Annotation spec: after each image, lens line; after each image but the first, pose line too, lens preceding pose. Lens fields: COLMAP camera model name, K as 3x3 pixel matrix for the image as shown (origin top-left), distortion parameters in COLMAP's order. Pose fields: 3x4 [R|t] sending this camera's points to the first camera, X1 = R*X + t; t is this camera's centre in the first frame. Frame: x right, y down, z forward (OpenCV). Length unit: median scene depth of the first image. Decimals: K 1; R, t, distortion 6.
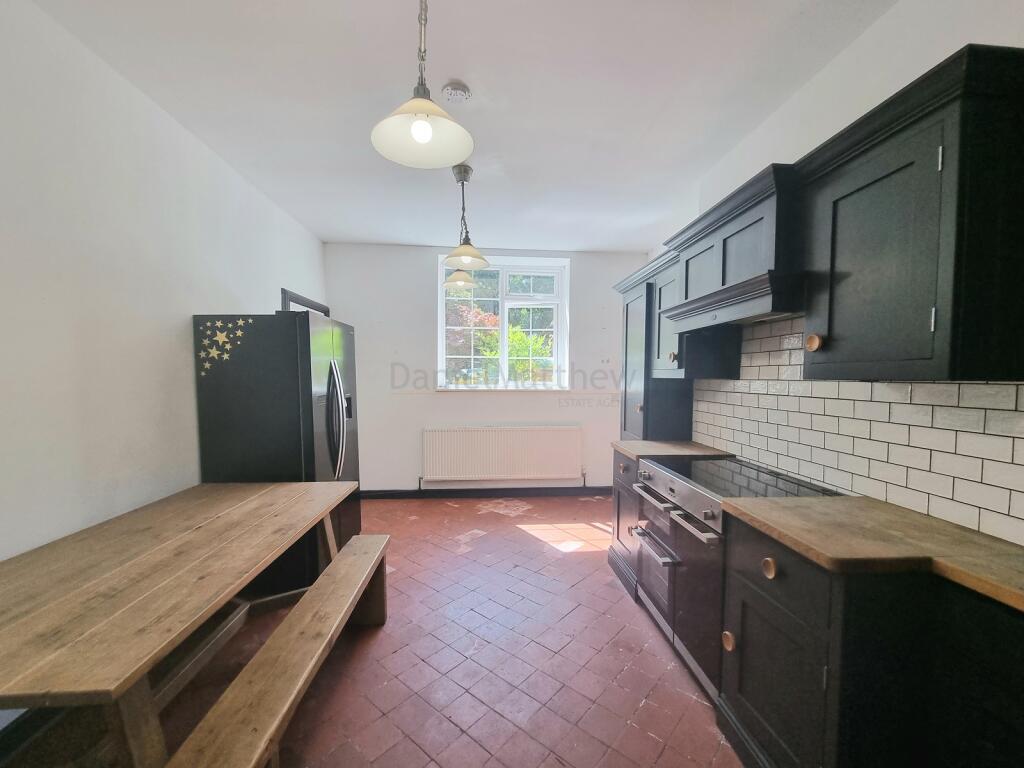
lens RADIAL K [[418.3, 0, 519.4], [0, 418.3, 401.8], [0, 0, 1]] dist [0.000335, -0.000064]
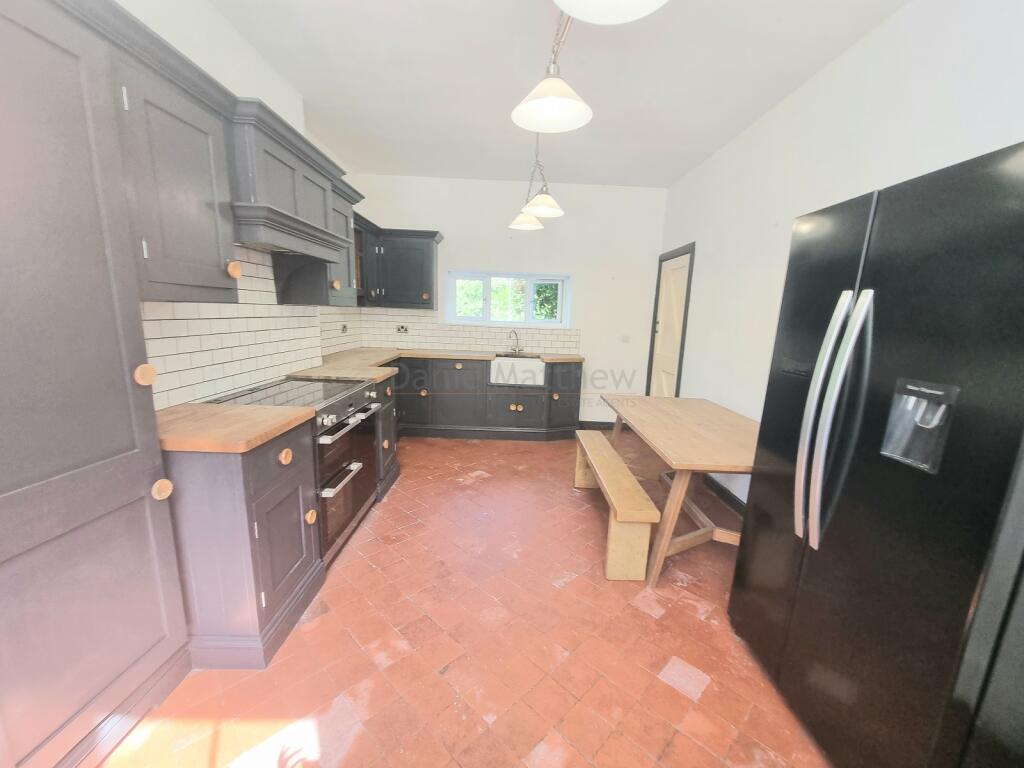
lens RADIAL K [[418.3, 0, 519.4], [0, 418.3, 401.8], [0, 0, 1]] dist [0.000335, -0.000064]
pose [[-0.997033, -0.057315, 0.051376, -0.137819], [-0.041684, 0.963189, 0.265575, -0.108027], [-0.064706, 0.262646, -0.962720, 1.797877]]
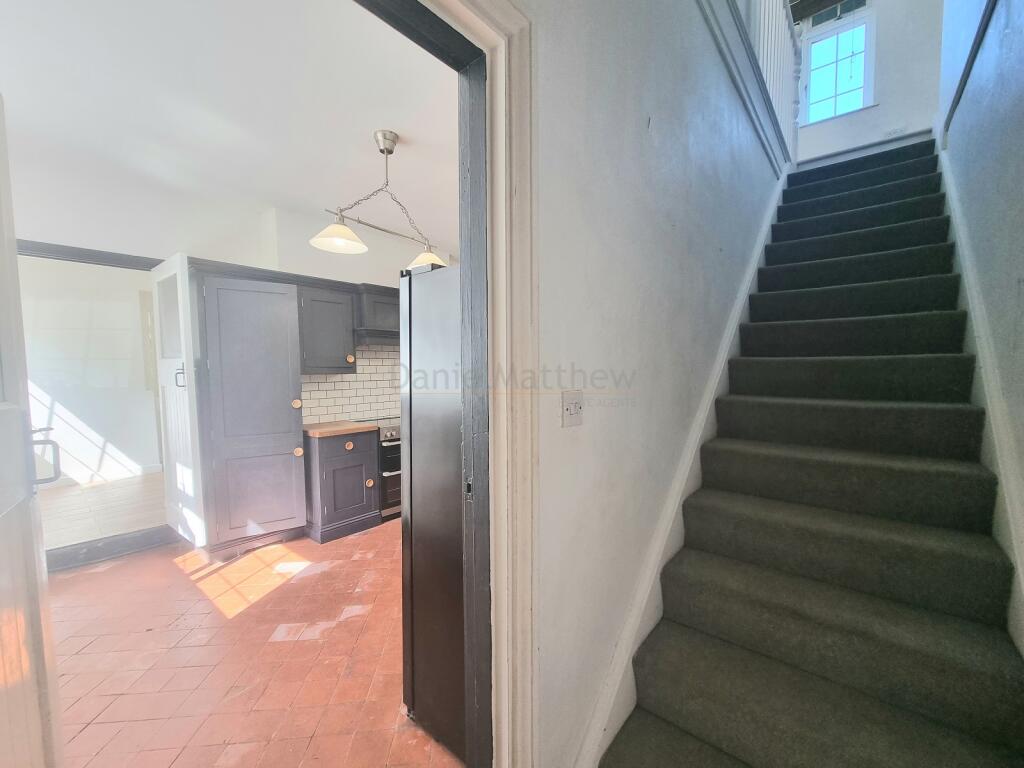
lens RADIAL K [[418.3, 0, 519.4], [0, 418.3, 401.8], [0, 0, 1]] dist [0.000335, -0.000064]
pose [[-0.722767, -0.057512, 0.688694, -1.155852], [0.047271, 0.990083, 0.132291, -0.131608], [-0.689473, 0.128171, -0.712881, 1.774565]]
